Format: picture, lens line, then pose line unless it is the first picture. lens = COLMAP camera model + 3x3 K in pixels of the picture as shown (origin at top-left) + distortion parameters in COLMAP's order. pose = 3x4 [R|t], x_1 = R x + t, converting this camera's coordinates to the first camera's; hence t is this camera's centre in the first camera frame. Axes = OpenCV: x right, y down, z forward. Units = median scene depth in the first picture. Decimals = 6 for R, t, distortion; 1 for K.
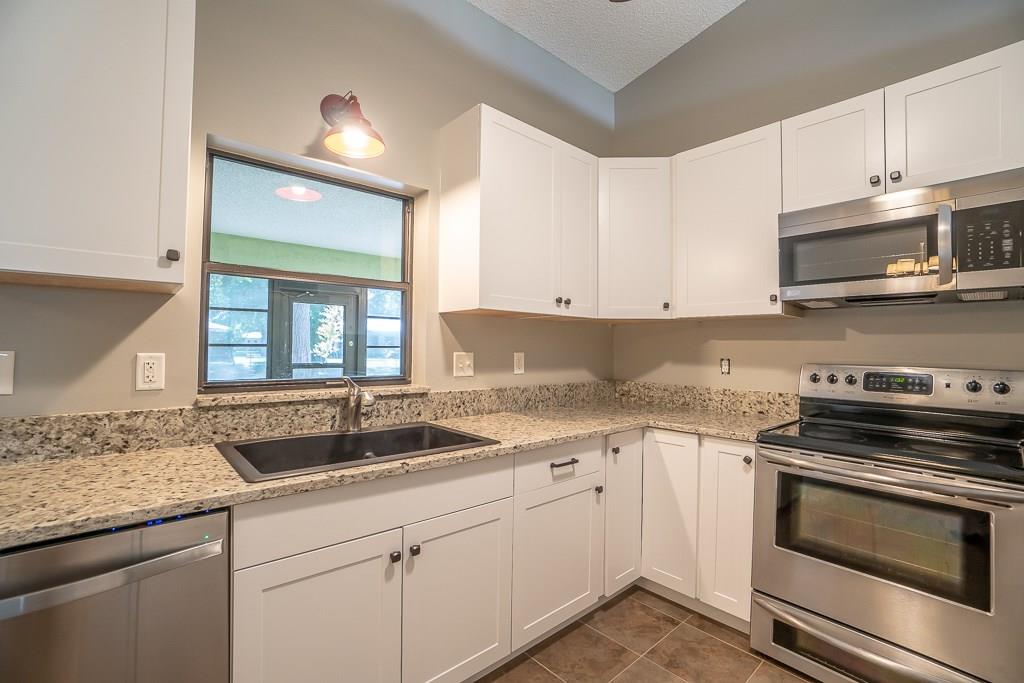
lens RADIAL K [[450.0, 0, 505.2], [0, 450.0, 340.6], [0, 0, 1]] dist [-0.059899, 0.021524]
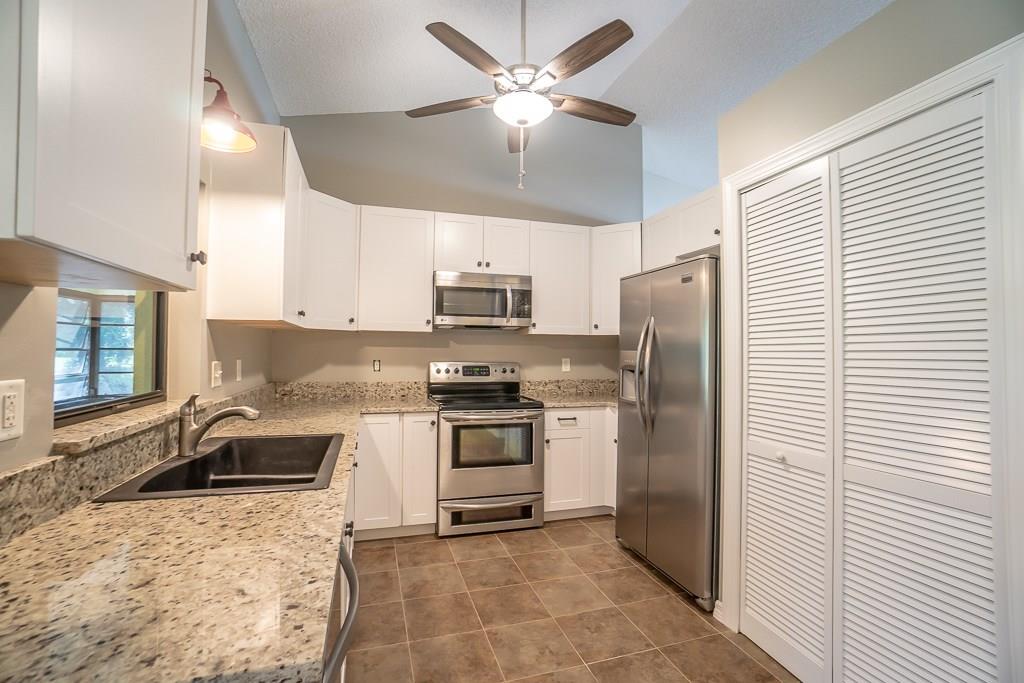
lens RADIAL K [[450.0, 0, 504.7], [0, 450.0, 340.2], [0, 0, 1]] dist [-0.059899, 0.021524]
pose [[0.414626, 0.011419, 0.909920, -0.859122], [-0.016408, 0.999853, -0.005071, -0.029127], [-0.909844, -0.012828, 0.414752, 0.085848]]
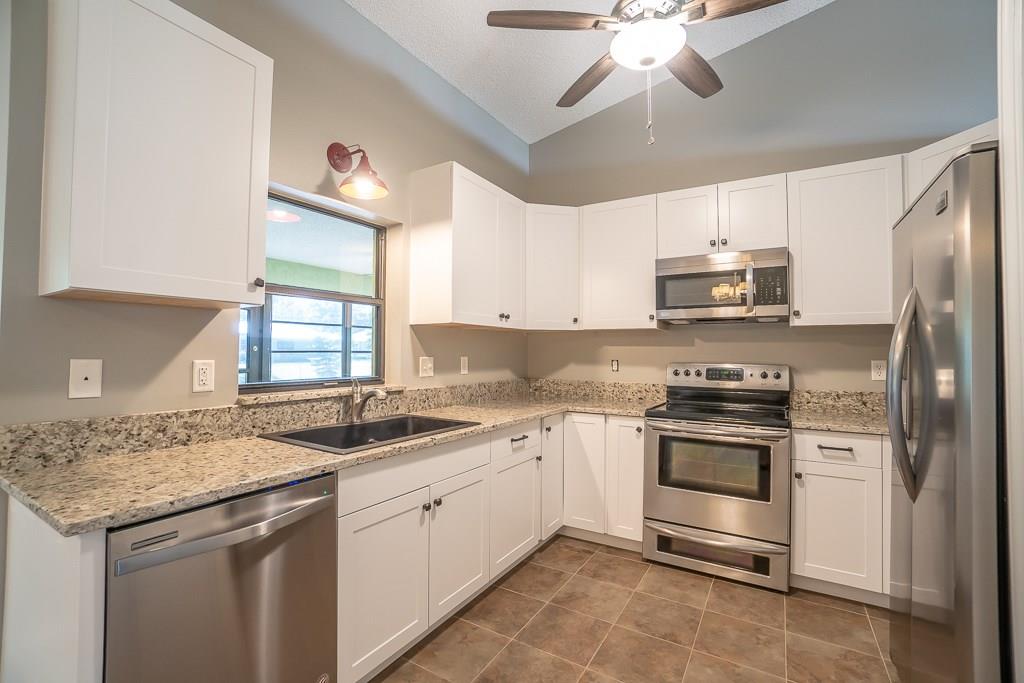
lens RADIAL K [[450.0, 0, 505.4], [0, 450.0, 340.5], [0, 0, 1]] dist [-0.059899, 0.021524]
pose [[0.957111, 0.001449, 0.289717, -0.303181], [0.000664, 0.999974, -0.007197, -0.011883], [-0.289720, 0.007081, 0.957085, -0.286329]]
